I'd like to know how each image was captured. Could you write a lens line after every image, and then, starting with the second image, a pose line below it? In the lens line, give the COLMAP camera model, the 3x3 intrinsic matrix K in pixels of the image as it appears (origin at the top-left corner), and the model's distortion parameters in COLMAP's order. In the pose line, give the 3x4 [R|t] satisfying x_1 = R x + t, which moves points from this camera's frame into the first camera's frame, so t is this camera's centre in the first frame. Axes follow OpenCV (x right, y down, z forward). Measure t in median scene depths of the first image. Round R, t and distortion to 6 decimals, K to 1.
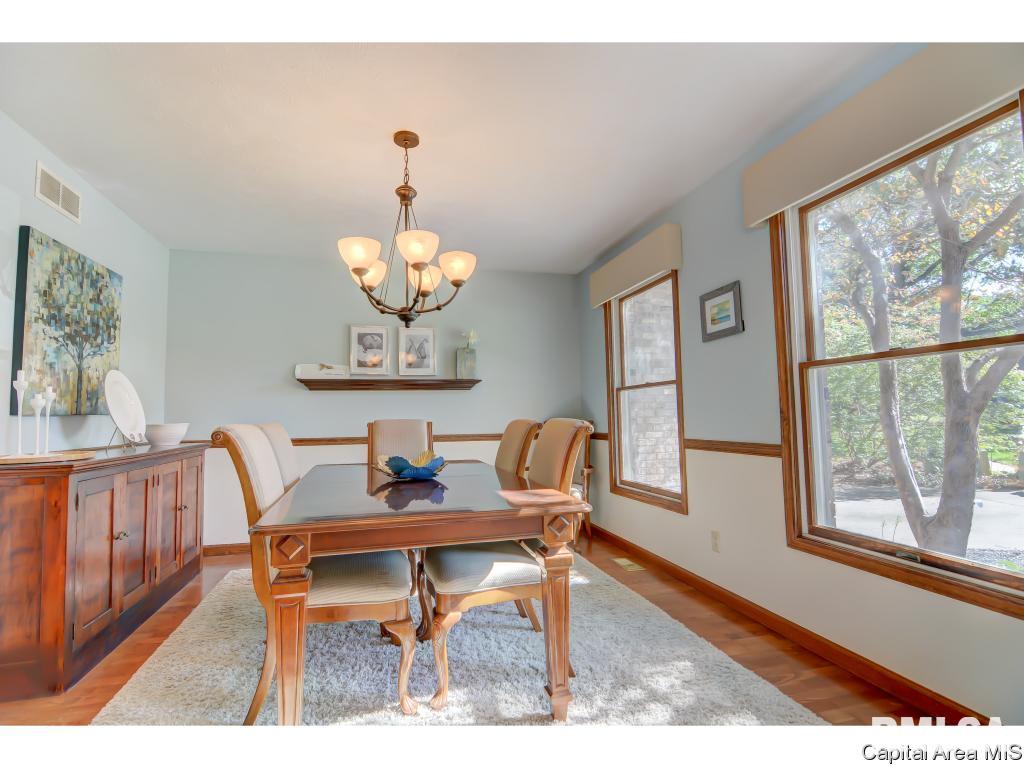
lens RADIAL K [[491.1, 0, 508.7], [0, 491.1, 384.6], [0, 0, 1]] dist [-0.003675, -0.002231]
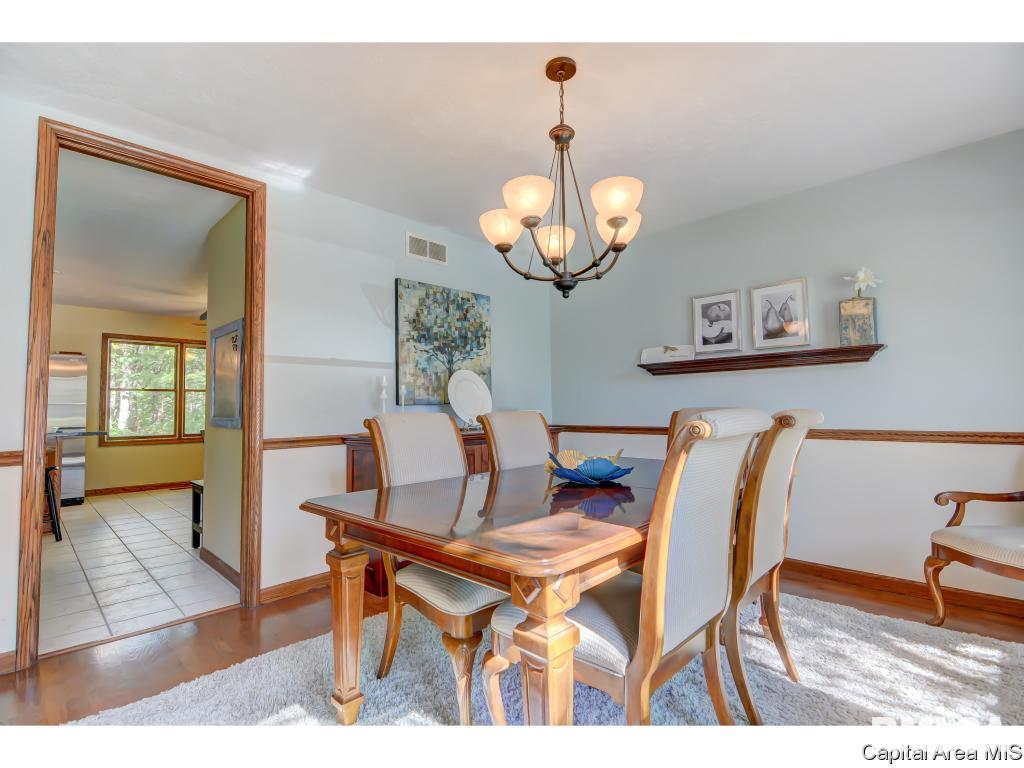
lens RADIAL K [[491.1, 0, 511.2], [0, 491.1, 387.3], [0, 0, 1]] dist [-0.003675, -0.002231]
pose [[0.510166, -0.032672, -0.859455, 0.397654], [0.064569, 0.997913, 0.000392, 0.025027], [0.857649, -0.055694, 0.511211, 0.436328]]
